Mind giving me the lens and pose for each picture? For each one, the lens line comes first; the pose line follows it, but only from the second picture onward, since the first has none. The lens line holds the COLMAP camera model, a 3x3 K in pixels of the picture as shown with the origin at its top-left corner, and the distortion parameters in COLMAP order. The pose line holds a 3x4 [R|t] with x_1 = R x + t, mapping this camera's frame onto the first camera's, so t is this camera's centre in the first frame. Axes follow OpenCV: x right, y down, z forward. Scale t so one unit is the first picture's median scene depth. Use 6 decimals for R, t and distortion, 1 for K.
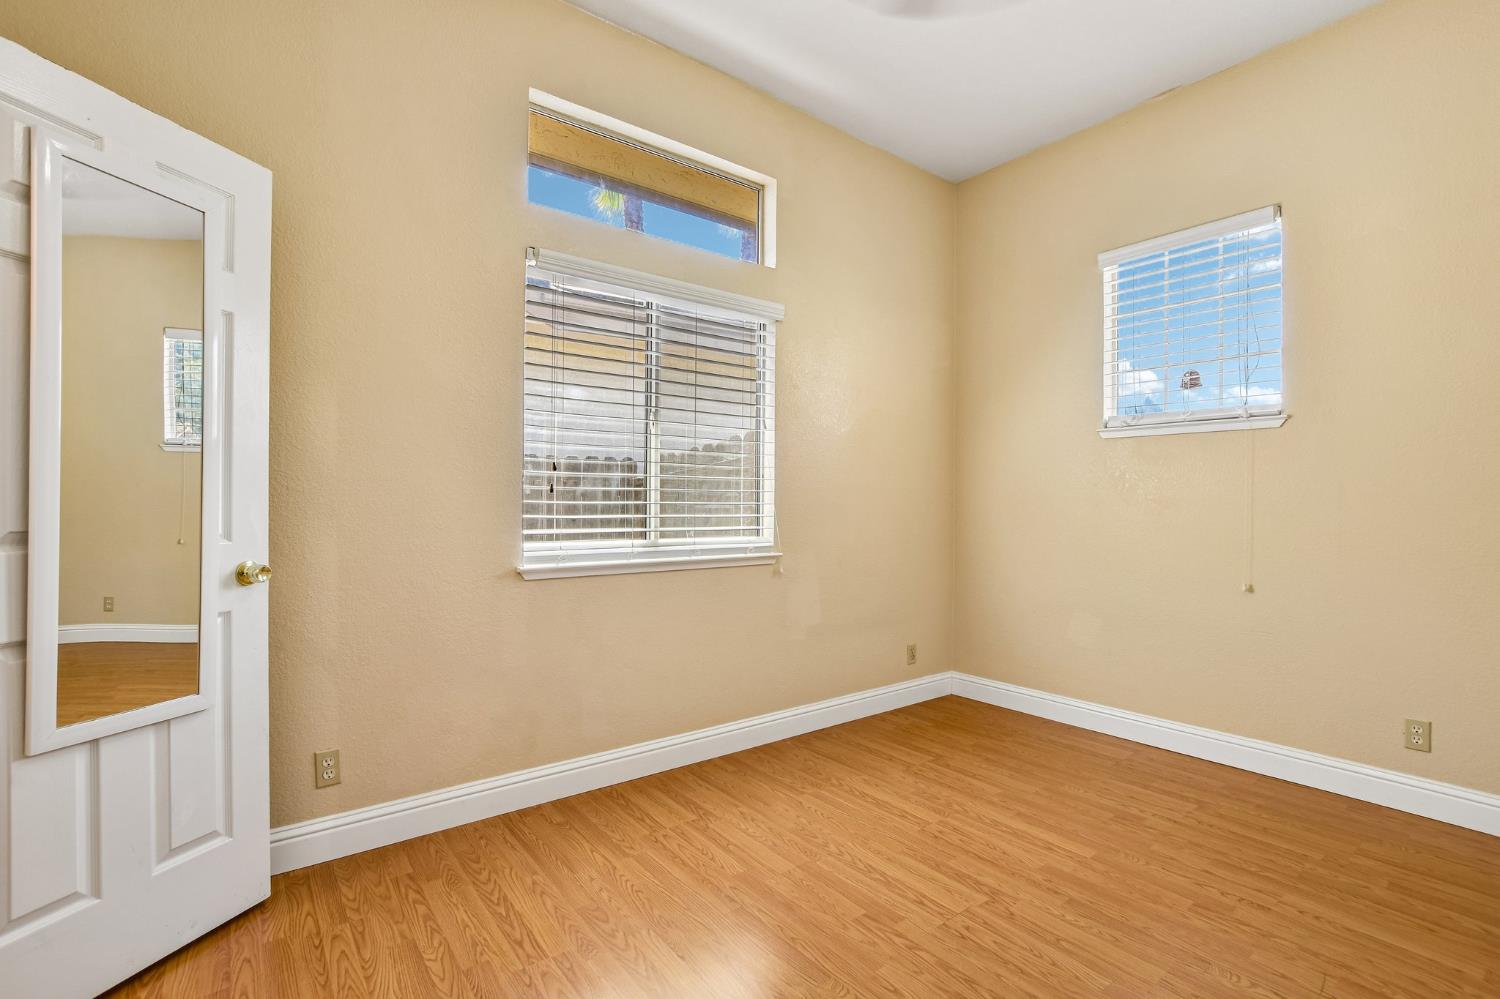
lens RADIAL K [[680.8, 0, 750.0], [0, 680.8, 499.5], [0, 0, 1]] dist [-0.001357, 0.000091]
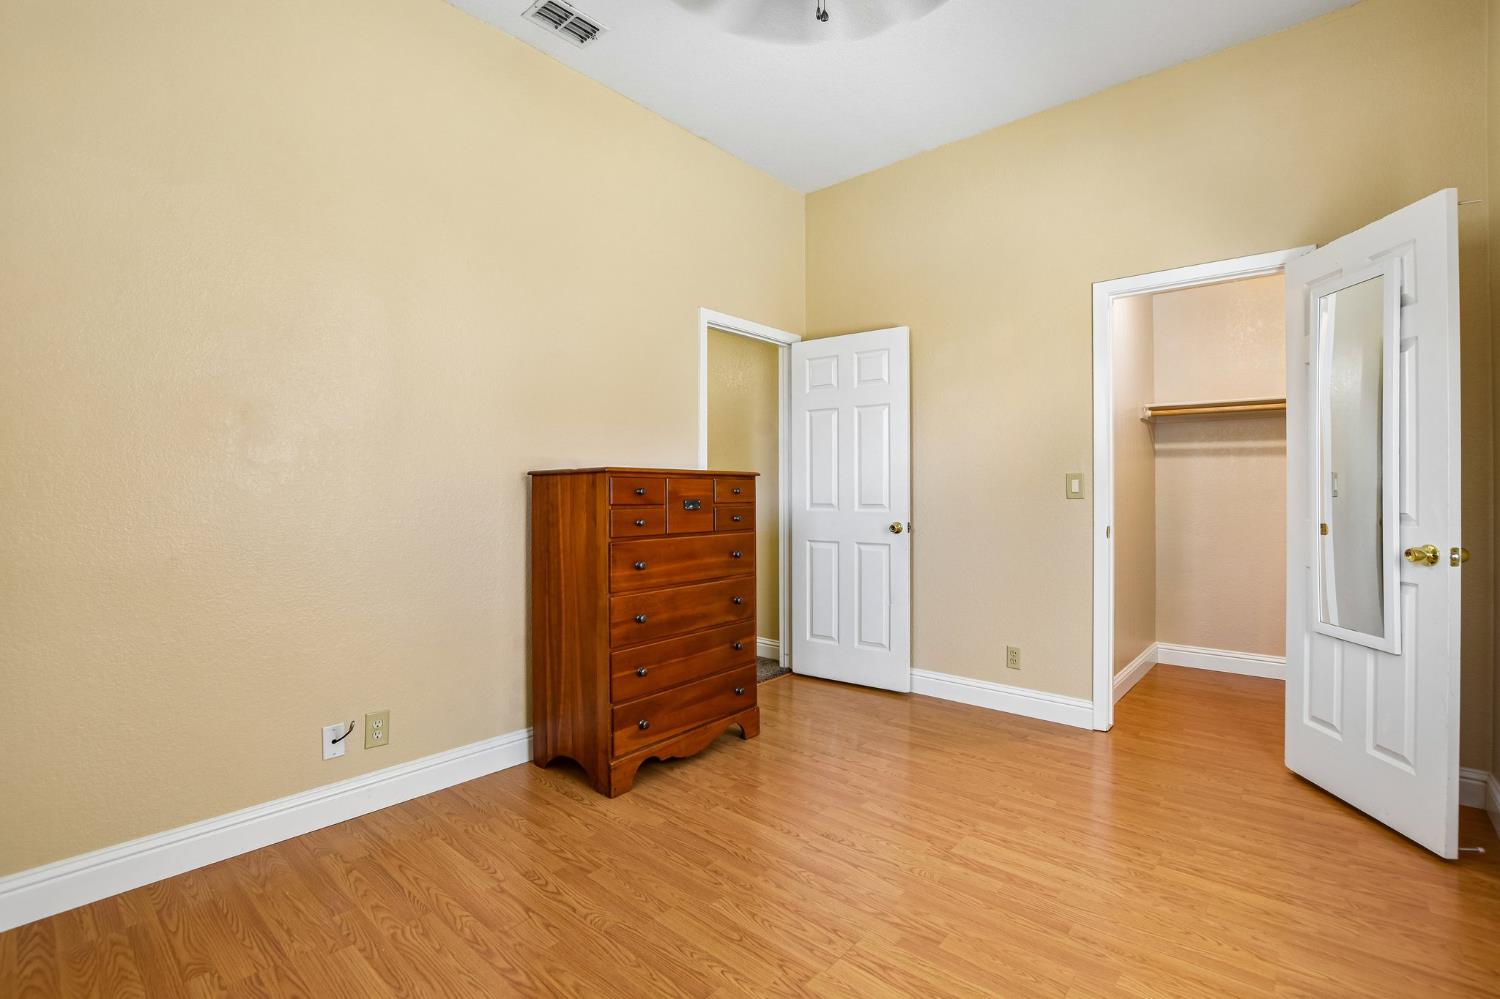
lens RADIAL K [[680.8, 0, 750.0], [0, 680.8, 499.5], [0, 0, 1]] dist [-0.001357, 0.000091]
pose [[-0.980685, -0.009646, -0.195354, 0.619333], [-0.010726, 0.999932, 0.004473, 0.016241], [0.195297, 0.006482, -0.980723, 1.900472]]
